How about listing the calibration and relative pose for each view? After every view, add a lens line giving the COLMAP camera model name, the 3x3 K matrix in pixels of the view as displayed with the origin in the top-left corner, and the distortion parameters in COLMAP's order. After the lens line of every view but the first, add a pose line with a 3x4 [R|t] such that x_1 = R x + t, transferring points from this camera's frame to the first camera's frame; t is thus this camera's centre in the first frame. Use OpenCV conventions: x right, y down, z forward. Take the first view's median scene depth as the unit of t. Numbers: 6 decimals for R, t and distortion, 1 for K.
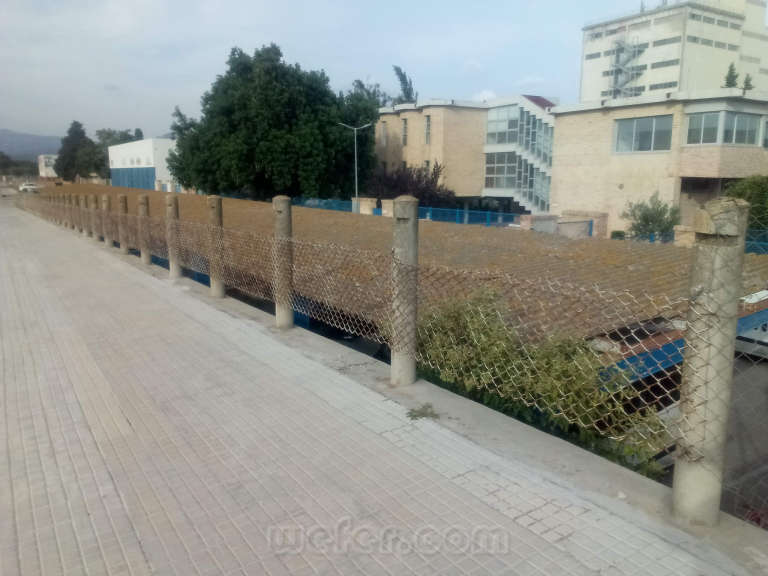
lens RADIAL K [[614.6, 0, 395.5], [0, 614.6, 284.3], [0, 0, 1]] dist [0.093511, -0.104214]
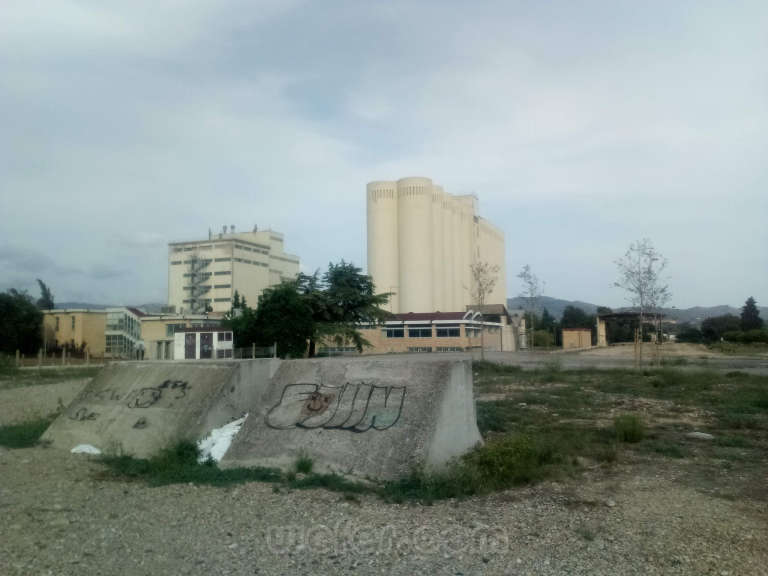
lens RADIAL K [[614.6, 0, 395.5], [0, 614.6, 284.3], [0, 0, 1]] dist [0.093511, -0.104214]
pose [[0.820393, 0.039011, 0.570468, -0.096754], [0.112260, 0.967265, -0.227587, 0.075840], [-0.560672, 0.250752, 0.789158, -0.457300]]
